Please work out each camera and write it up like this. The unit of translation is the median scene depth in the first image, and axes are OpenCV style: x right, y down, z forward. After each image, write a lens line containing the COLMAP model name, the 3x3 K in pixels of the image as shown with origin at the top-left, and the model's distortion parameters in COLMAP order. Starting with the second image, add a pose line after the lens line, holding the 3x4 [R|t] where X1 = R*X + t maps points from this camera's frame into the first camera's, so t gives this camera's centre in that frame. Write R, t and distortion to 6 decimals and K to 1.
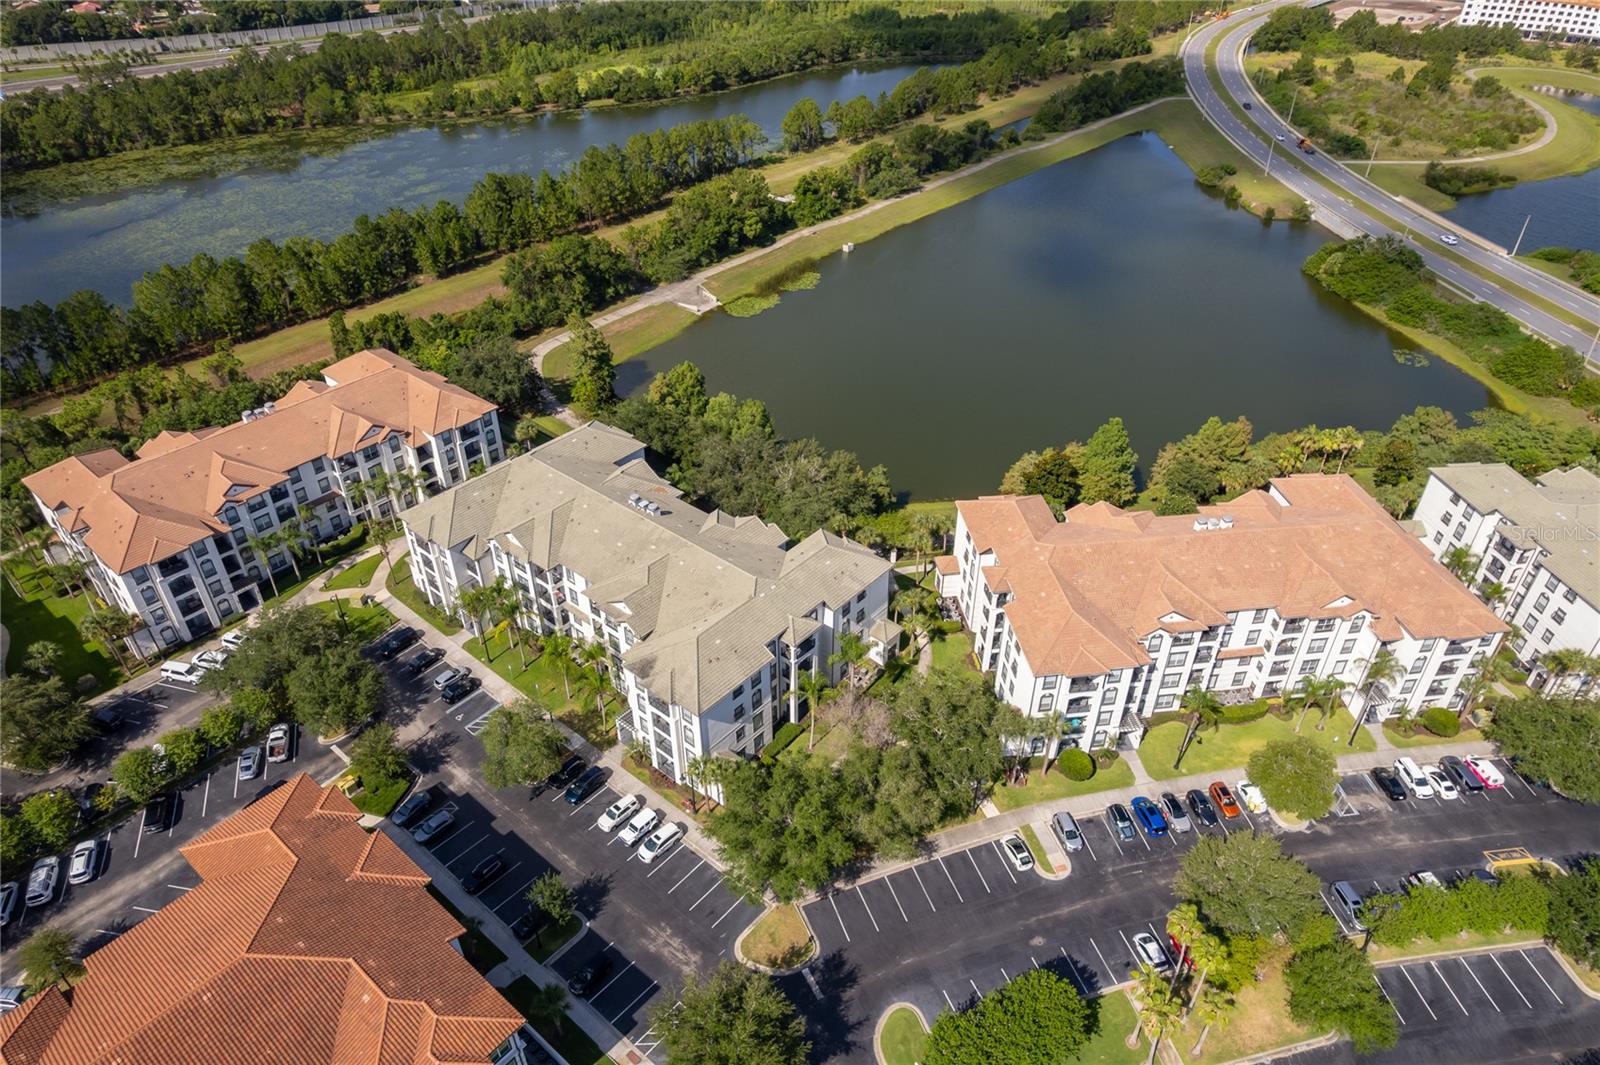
lens RADIAL K [[1024.7, 0, 805.4], [0, 1024.7, 538.3], [0, 0, 1]] dist [-0.087890, 0.083994]
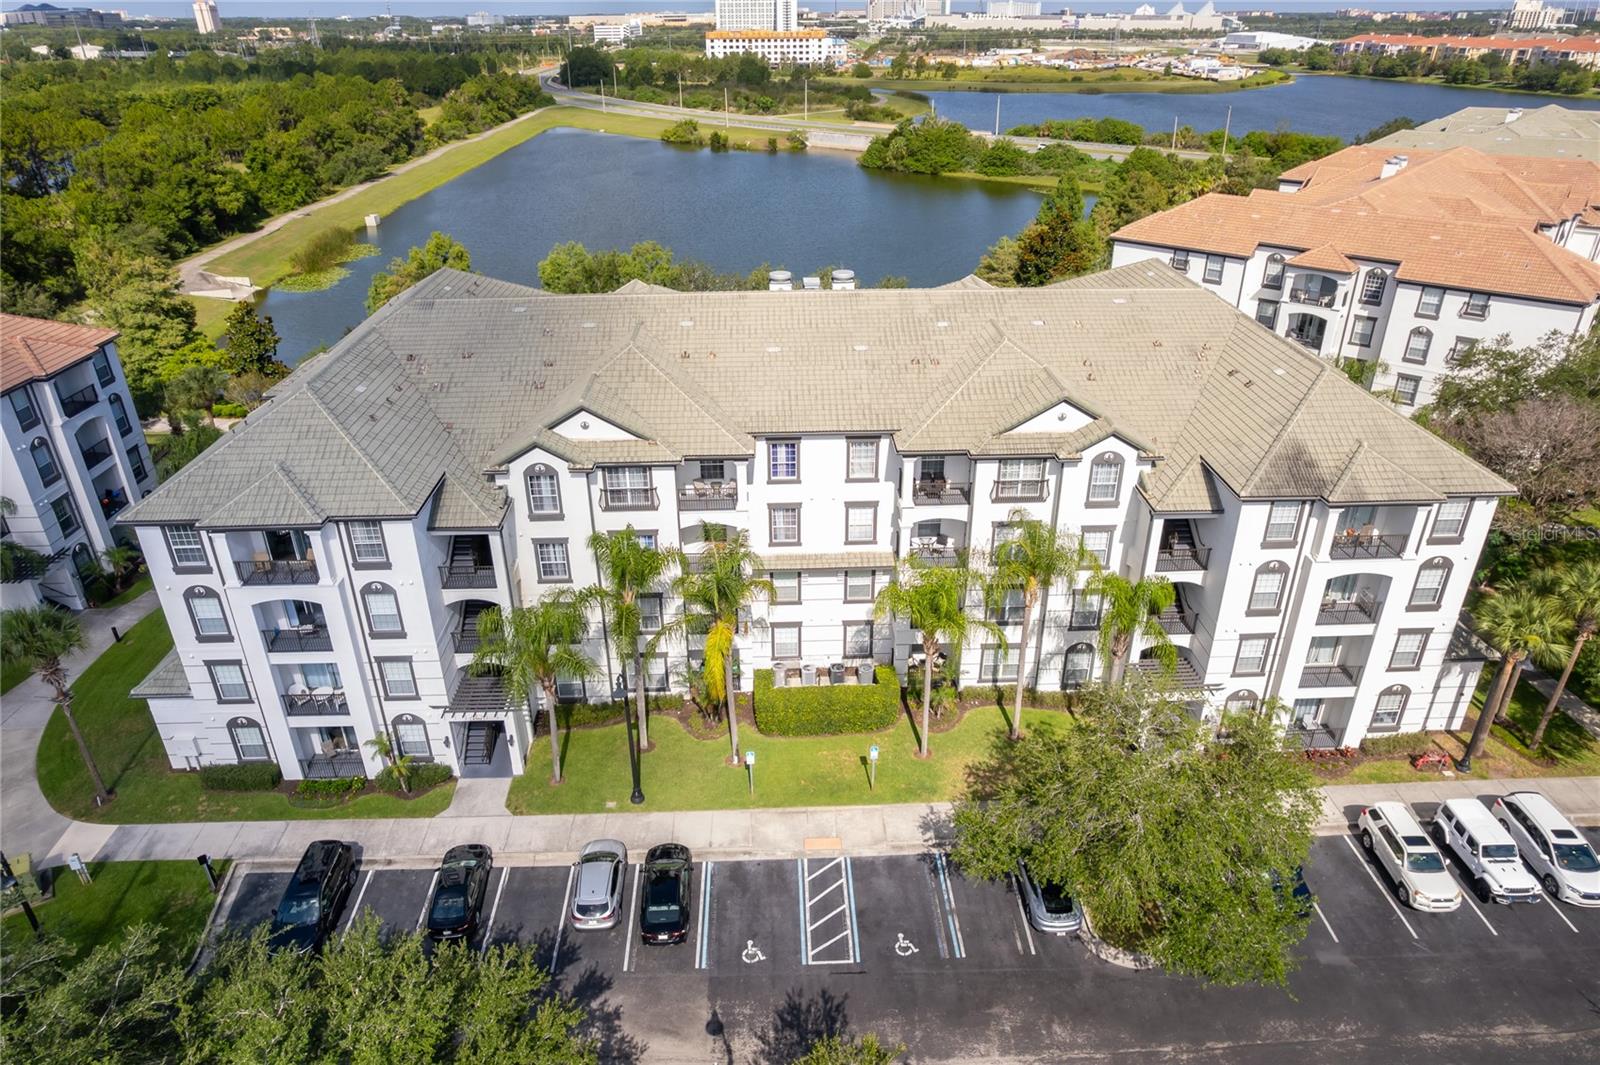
lens RADIAL K [[1024.7, 0, 805.4], [0, 1024.7, 538.3], [0, 0, 1]] dist [-0.087890, 0.083994]
pose [[0.734528, -0.317342, 0.599802, -0.419740], [0.396244, 0.918145, 0.000523, 0.059631], [-0.550871, 0.237284, 0.800148, 0.633399]]
